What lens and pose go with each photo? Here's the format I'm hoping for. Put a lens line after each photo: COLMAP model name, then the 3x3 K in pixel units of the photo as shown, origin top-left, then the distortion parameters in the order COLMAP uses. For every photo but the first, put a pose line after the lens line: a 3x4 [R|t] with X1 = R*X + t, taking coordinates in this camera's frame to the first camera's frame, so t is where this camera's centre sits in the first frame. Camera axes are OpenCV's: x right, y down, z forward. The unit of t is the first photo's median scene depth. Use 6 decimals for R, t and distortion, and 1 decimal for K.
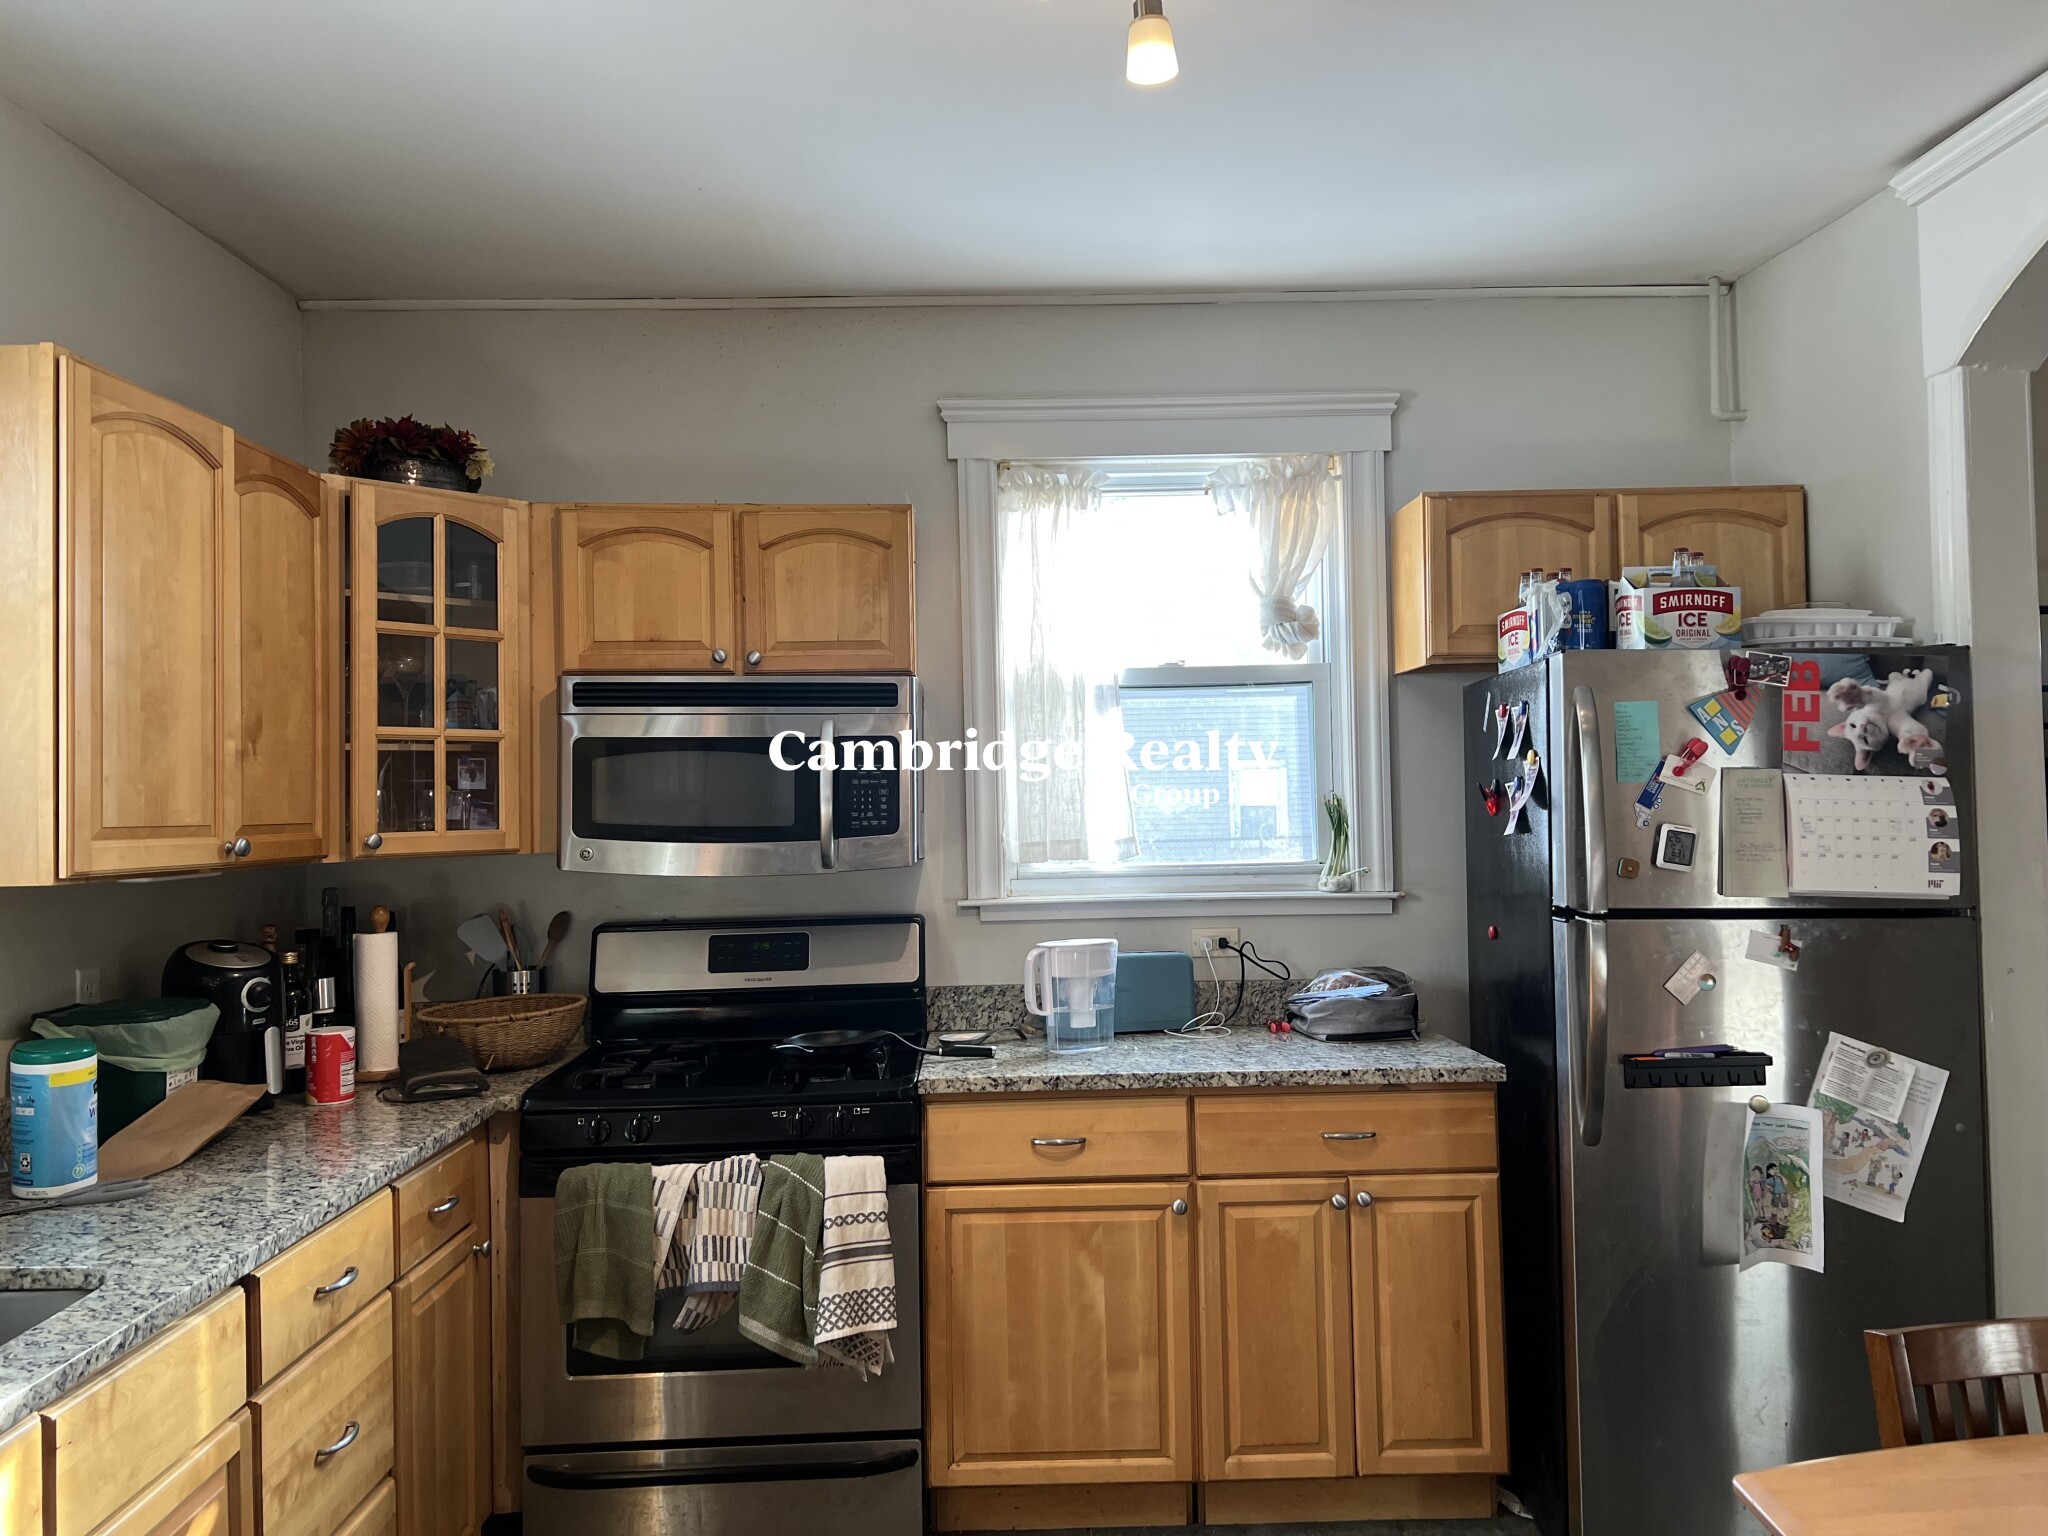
lens RADIAL K [[1511.3, 0, 1024.3], [0, 1511.3, 745.2], [0, 0, 1]] dist [0.088093, -0.124856]
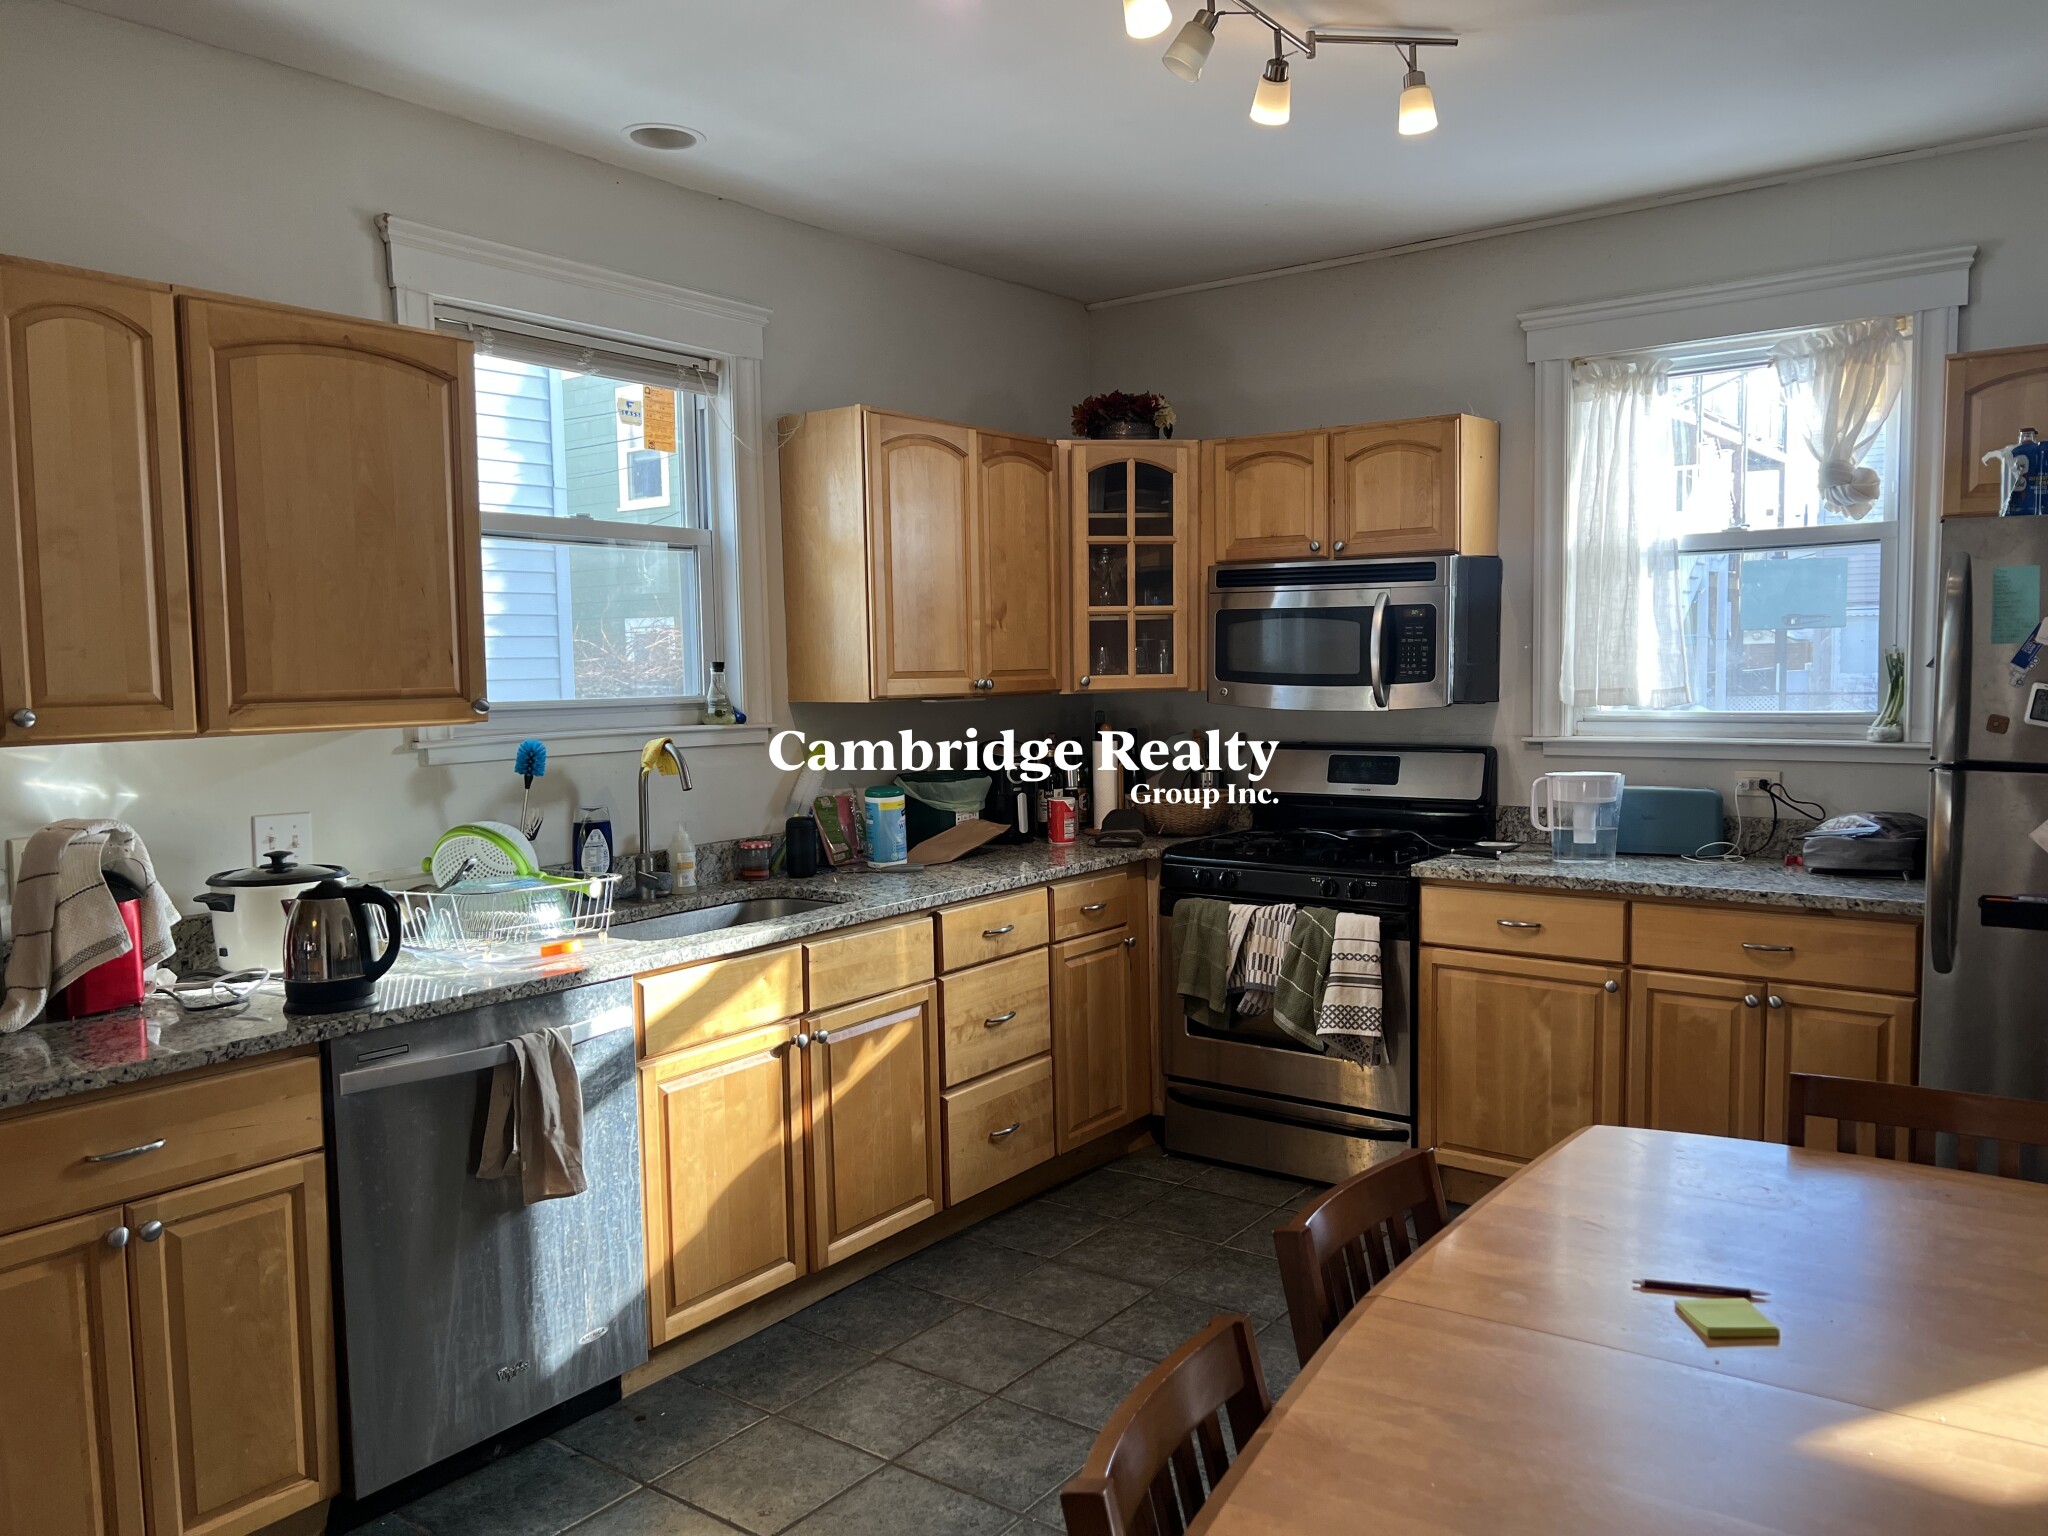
lens RADIAL K [[1511.3, 0, 1024.3], [0, 1511.3, 745.2], [0, 0, 1]] dist [0.088093, -0.124856]
pose [[0.783857, 0.042184, -0.619507, 0.484222], [0.024525, 0.994808, 0.098771, -0.025204], [0.620457, -0.092616, 0.778753, -0.240215]]
